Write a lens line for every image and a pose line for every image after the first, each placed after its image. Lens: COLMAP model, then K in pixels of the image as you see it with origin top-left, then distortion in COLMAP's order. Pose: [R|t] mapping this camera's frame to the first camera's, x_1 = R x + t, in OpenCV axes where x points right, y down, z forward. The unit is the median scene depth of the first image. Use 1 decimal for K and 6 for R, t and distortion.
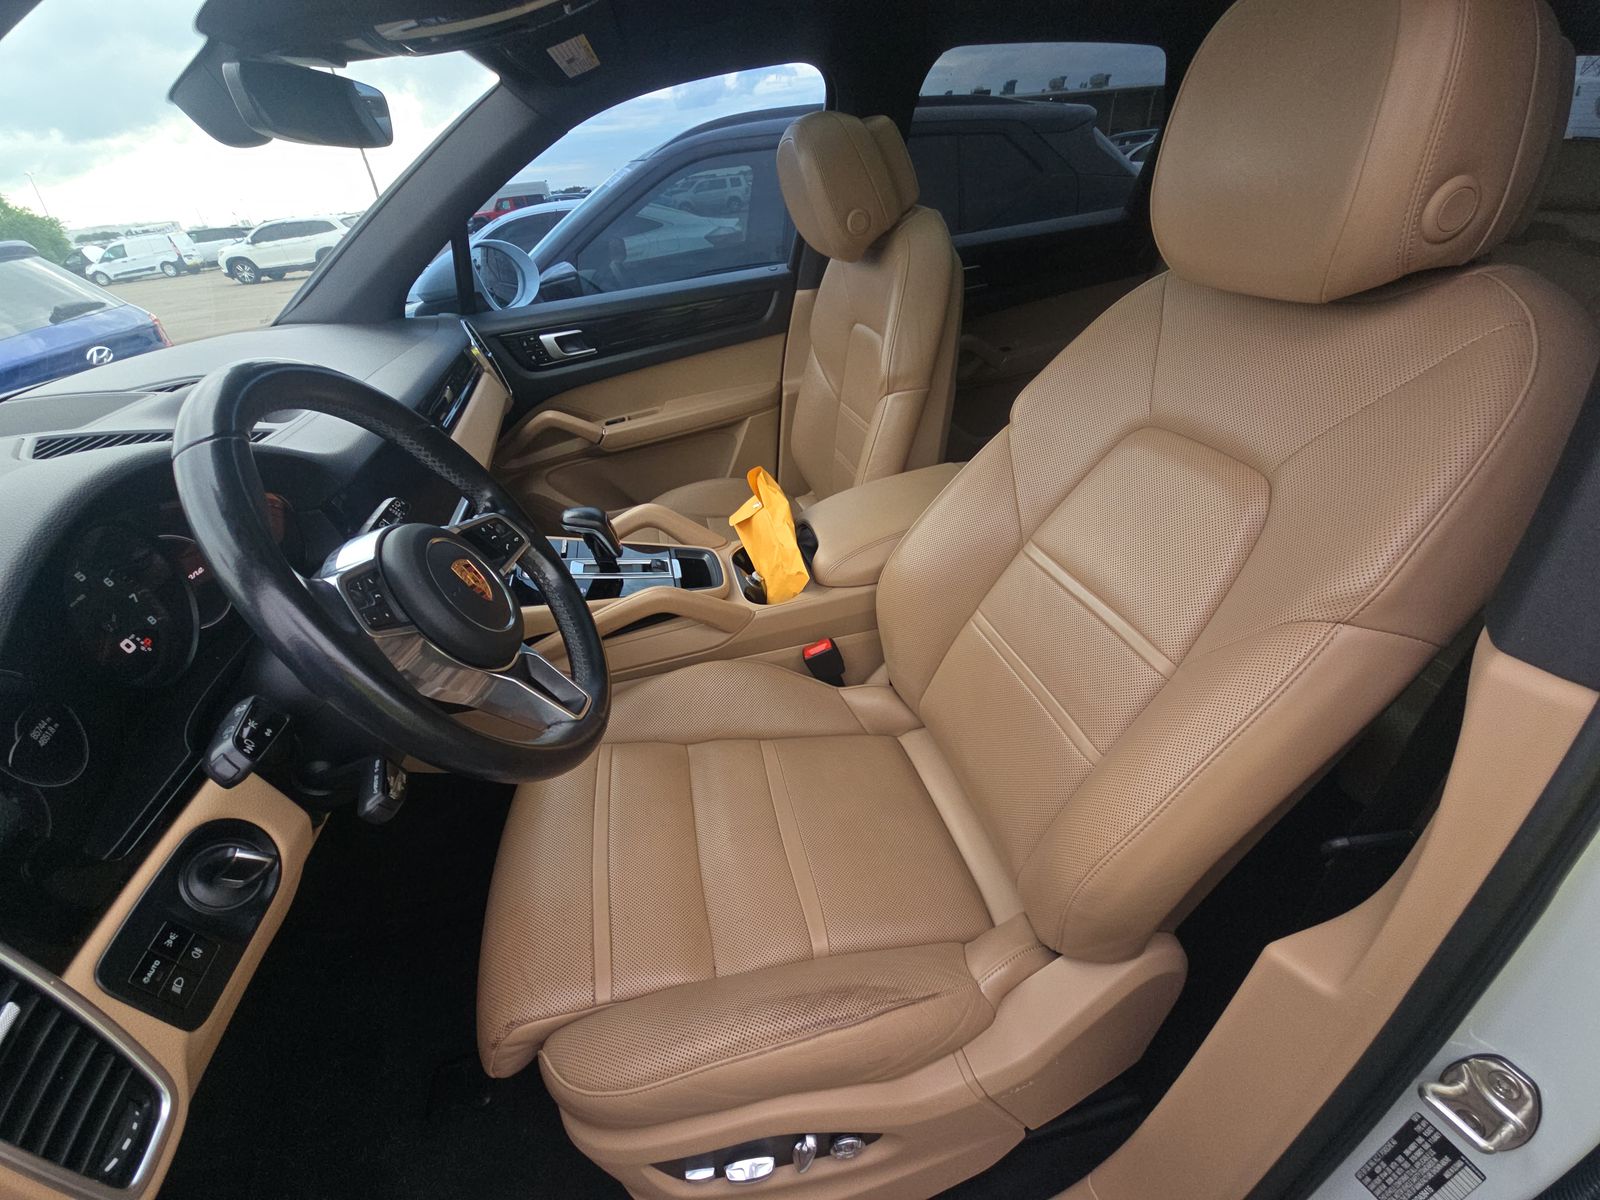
lens RADIAL K [[662.6, 0, 800.0], [0, 662.6, 600.0], [0, 0, 1]] dist [0.018443, -0.011731]
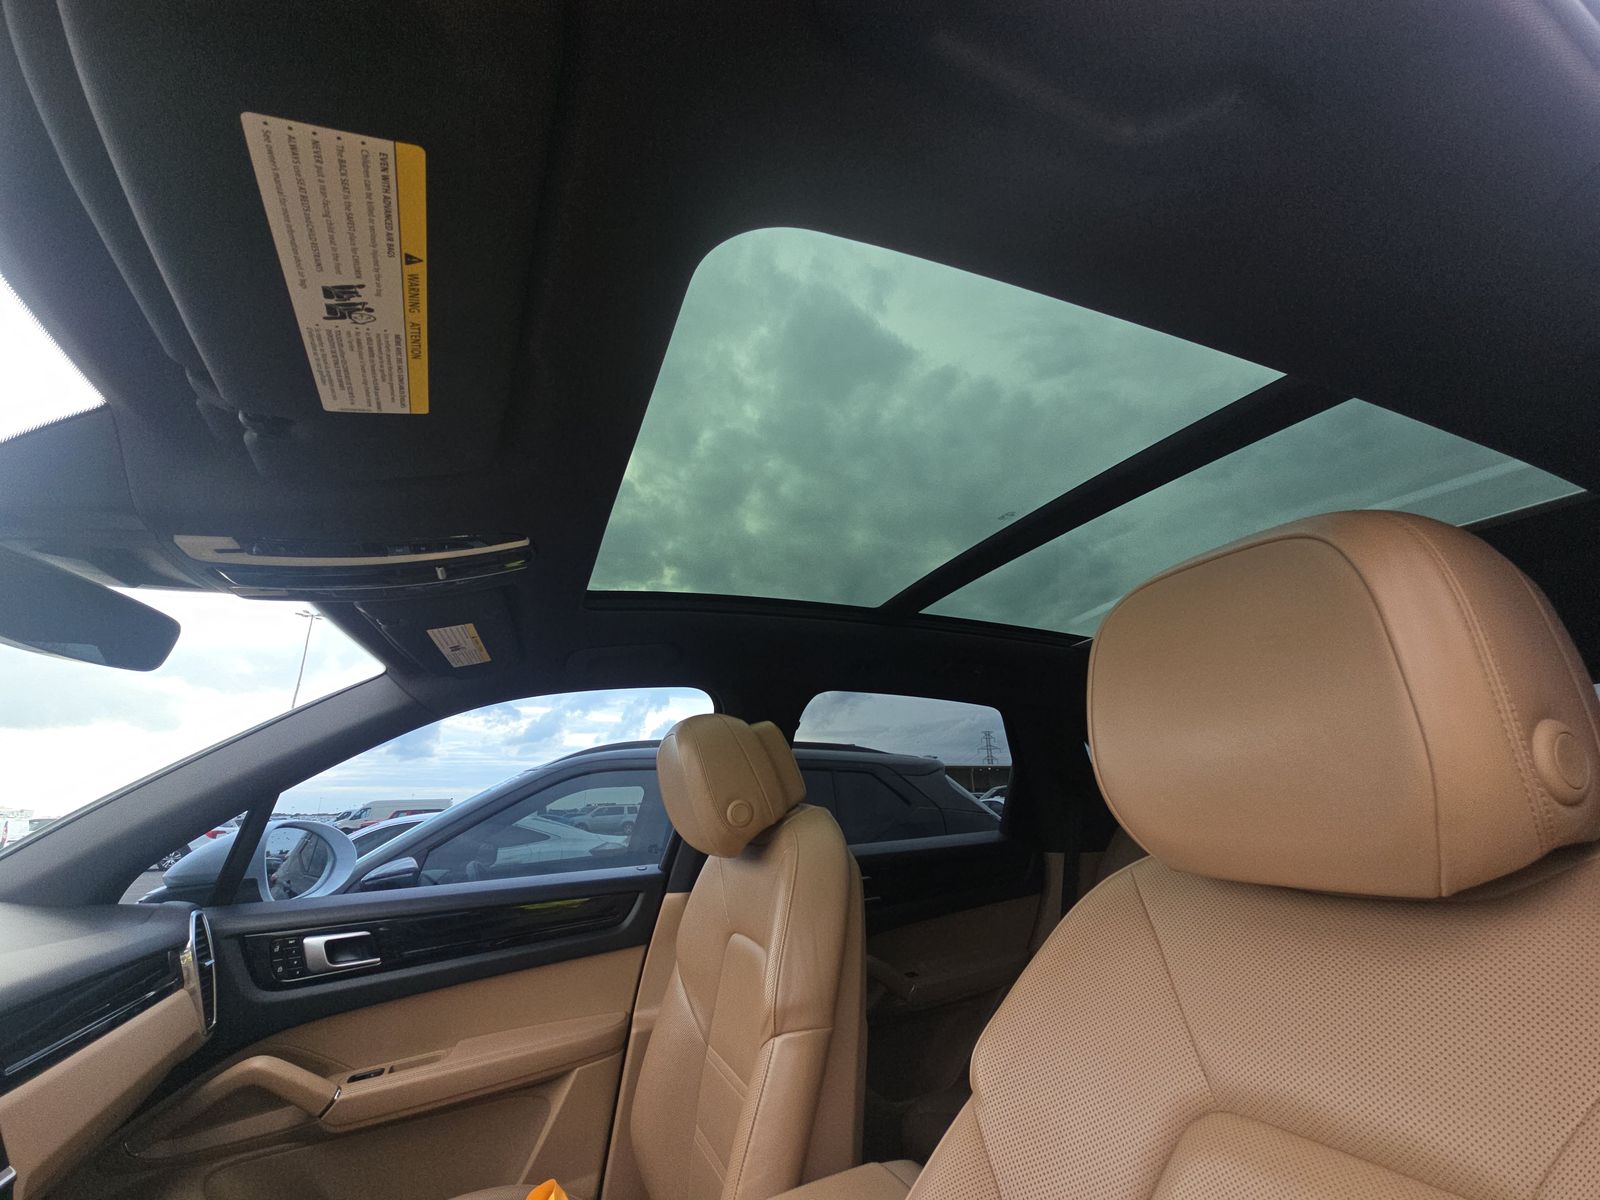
lens RADIAL K [[662.6, 0, 800.0], [0, 662.6, 600.0], [0, 0, 1]] dist [0.018443, -0.011731]
pose [[0.986699, 0.098927, 0.128987, 0.018384], [0.035329, 0.644025, -0.764188, -0.053238], [-0.158669, 0.758581, 0.631964, 0.159204]]
